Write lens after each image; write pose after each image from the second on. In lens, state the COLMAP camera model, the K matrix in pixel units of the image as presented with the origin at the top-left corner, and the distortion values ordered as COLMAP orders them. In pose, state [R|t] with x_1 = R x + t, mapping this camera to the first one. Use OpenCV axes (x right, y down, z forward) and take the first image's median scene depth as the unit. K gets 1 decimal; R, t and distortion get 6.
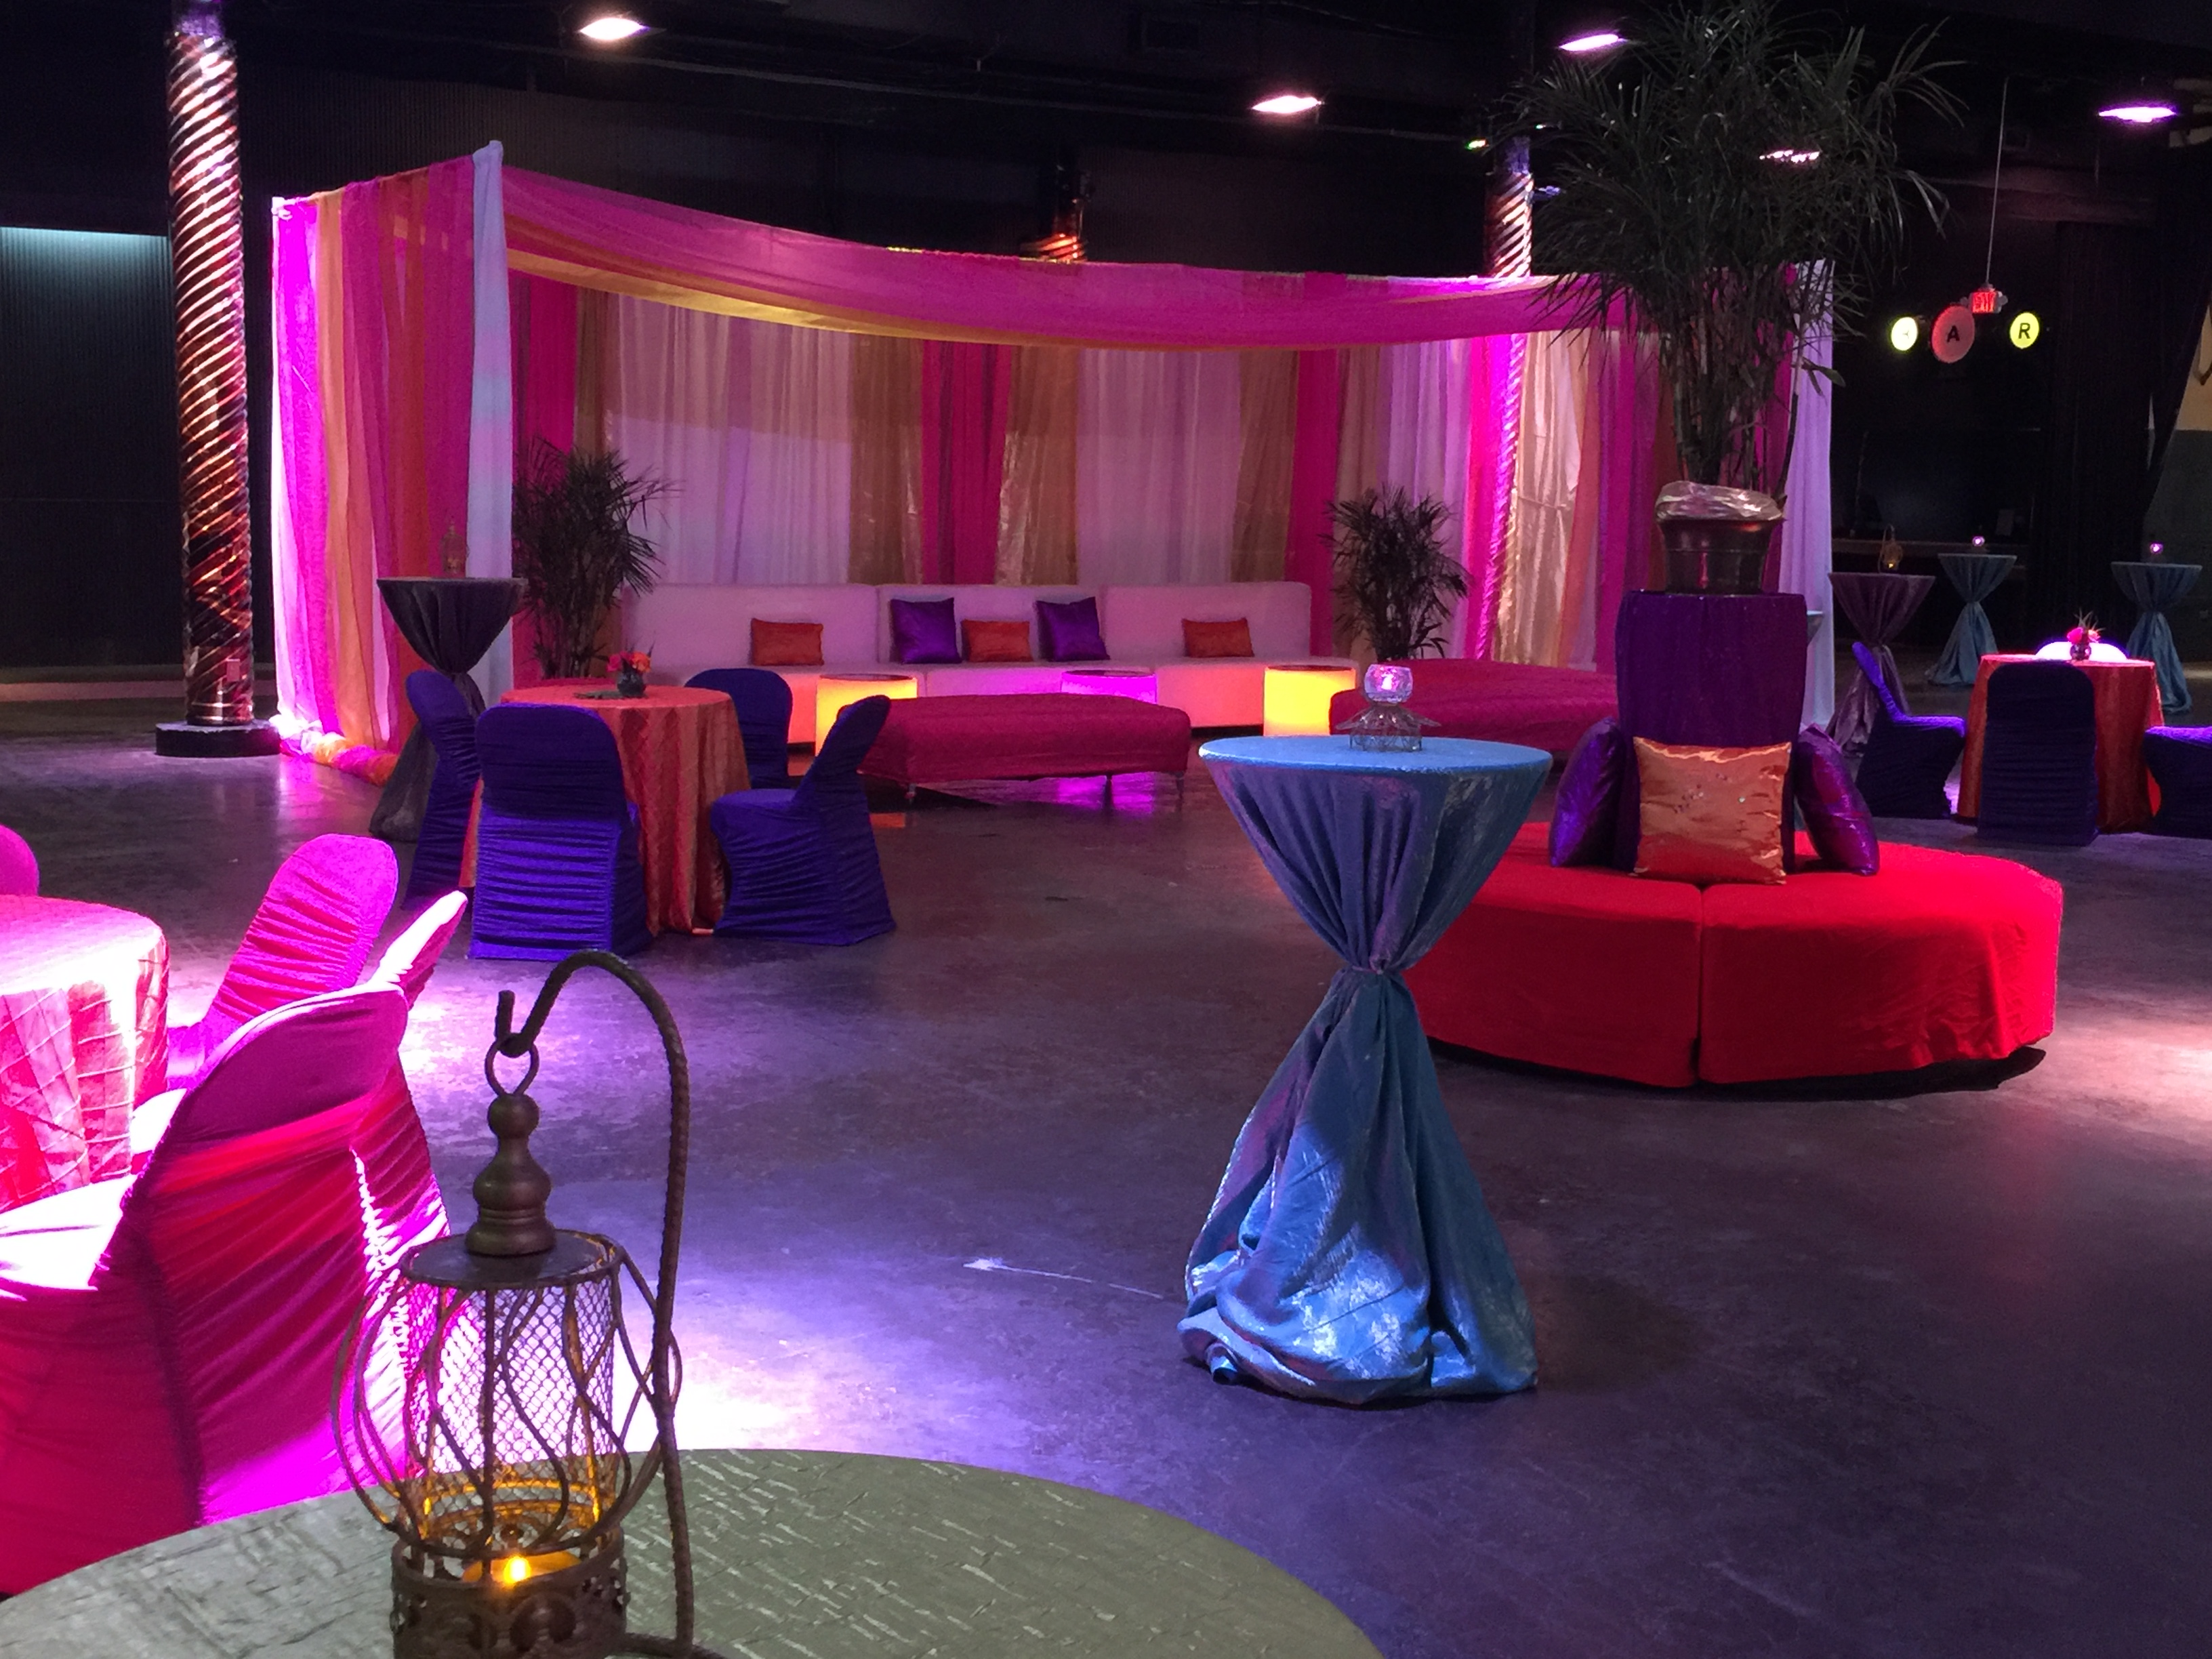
lens RADIAL K [[2494.6, 0, 1106.0], [0, 2494.6, 829.5], [0, 0, 1]] dist [0.020385, 0.024493]
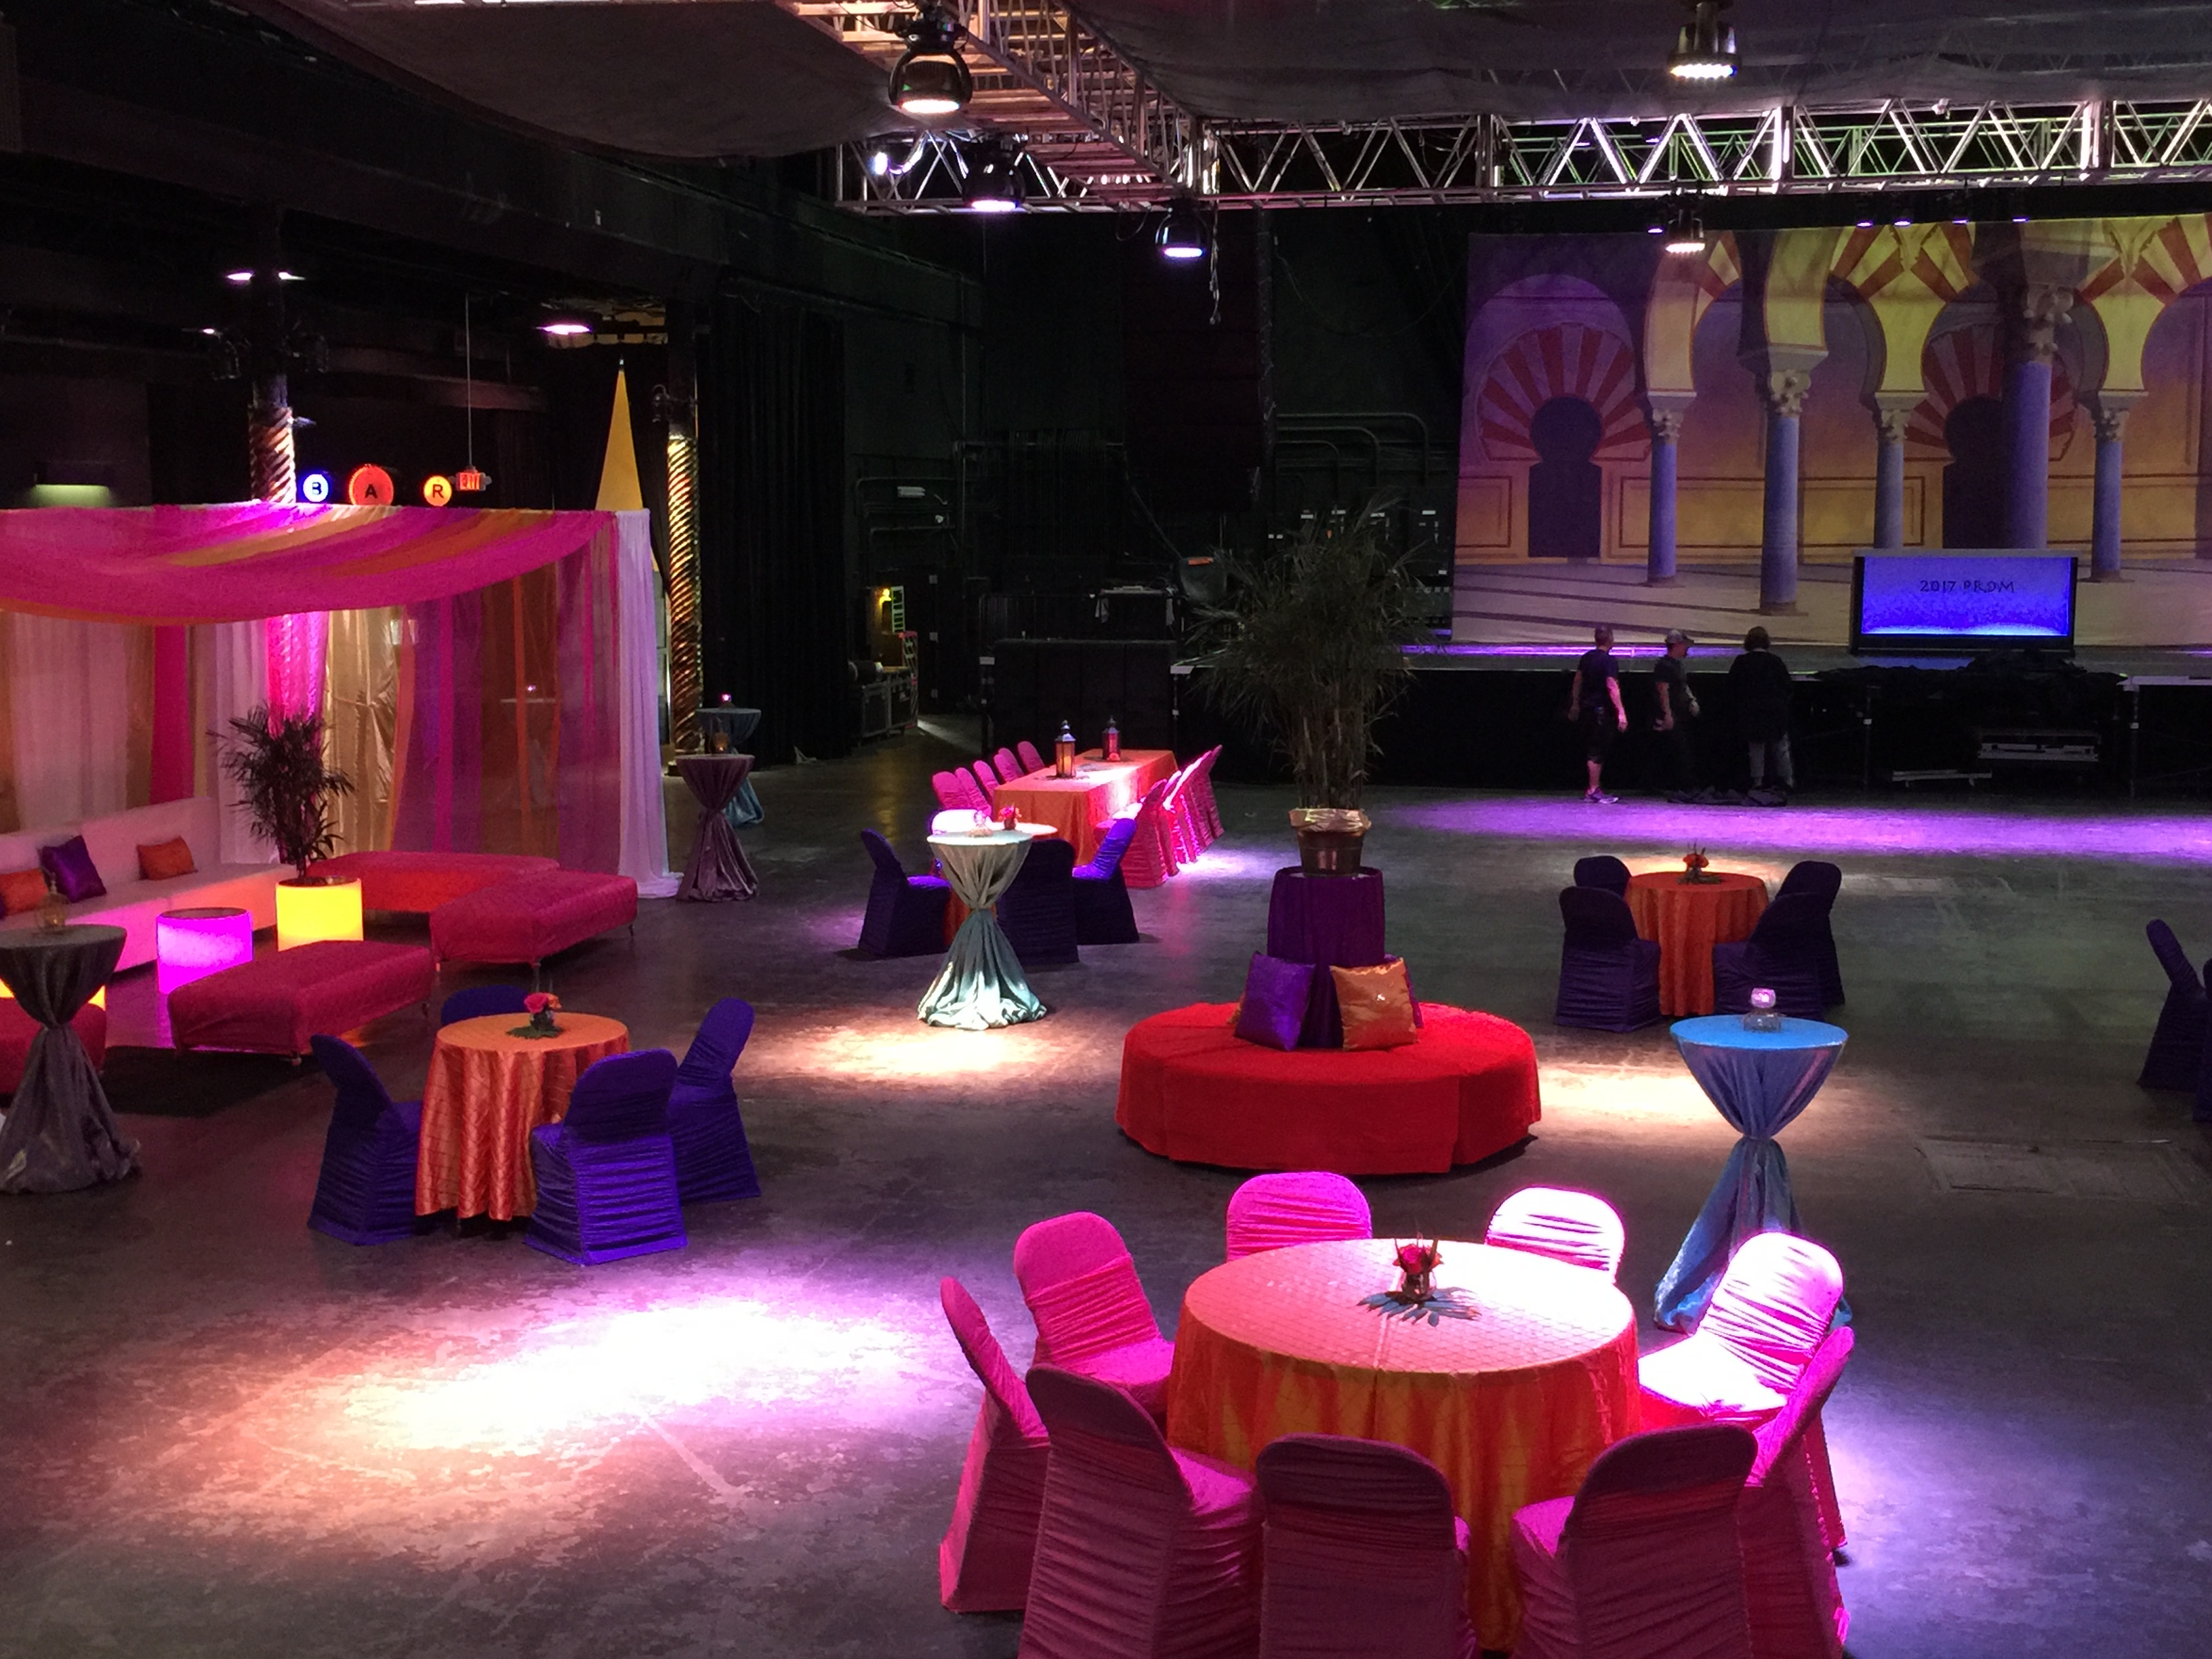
lens RADIAL K [[2494.6, 0, 1106.0], [0, 2494.6, 829.5], [0, 0, 1]] dist [0.020385, 0.024493]
pose [[0.676067, -0.105729, 0.729215, -0.482635], [0.110284, 0.993024, 0.041733, -0.093593], [-0.728540, 0.052207, 0.683010, -0.024520]]
